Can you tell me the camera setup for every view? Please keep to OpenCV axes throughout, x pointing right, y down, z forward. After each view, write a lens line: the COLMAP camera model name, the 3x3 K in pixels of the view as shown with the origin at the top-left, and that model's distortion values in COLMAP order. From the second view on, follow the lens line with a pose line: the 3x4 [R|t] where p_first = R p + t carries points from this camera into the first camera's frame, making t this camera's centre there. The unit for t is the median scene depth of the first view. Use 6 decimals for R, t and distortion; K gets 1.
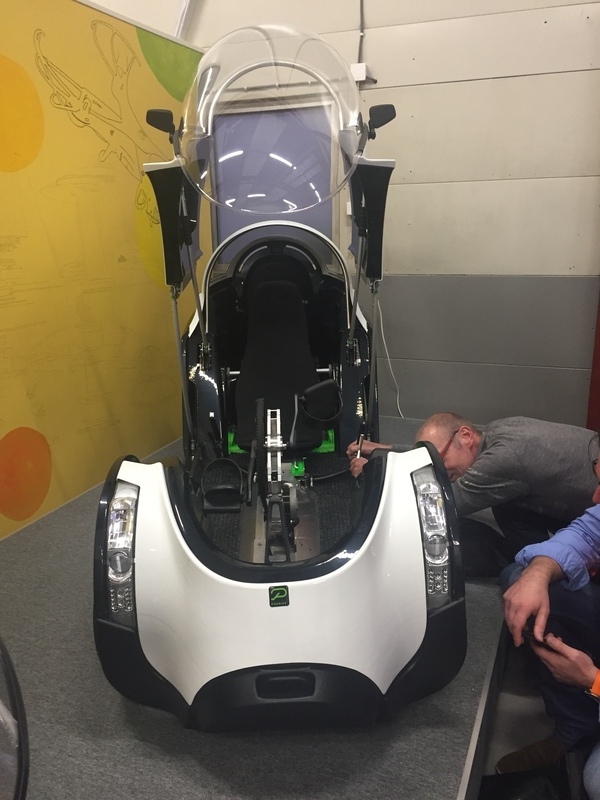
lens RADIAL K [[686.2, 0, 302.6], [0, 686.2, 399.3], [0, 0, 1]] dist [0.088497, -0.106931]
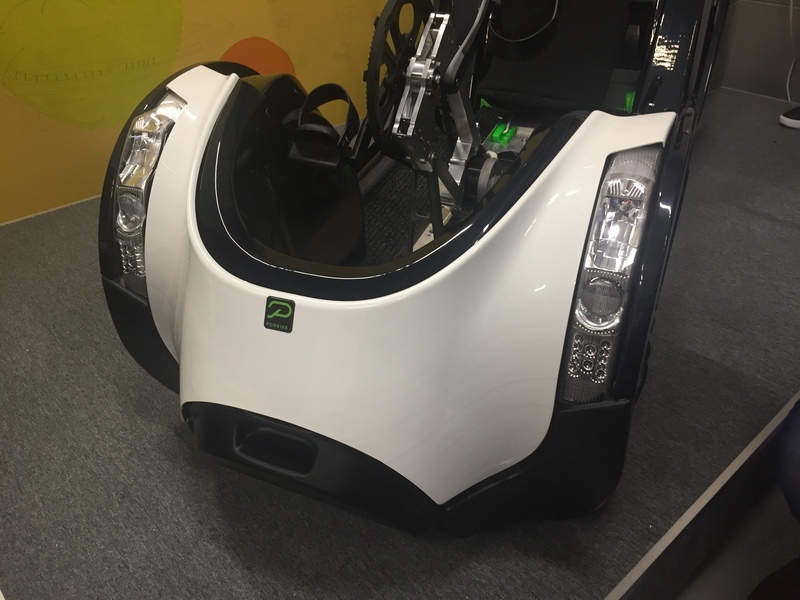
lens RADIAL K [[686.2, 0, 400.9], [0, 686.2, 297.1], [0, 0, 1]] dist [0.088497, -0.106931]
pose [[0.903534, 0.244092, -0.352200, 0.242273], [-0.120150, 0.933245, 0.338551, 0.053864], [0.411326, -0.263576, 0.872547, 0.486881]]
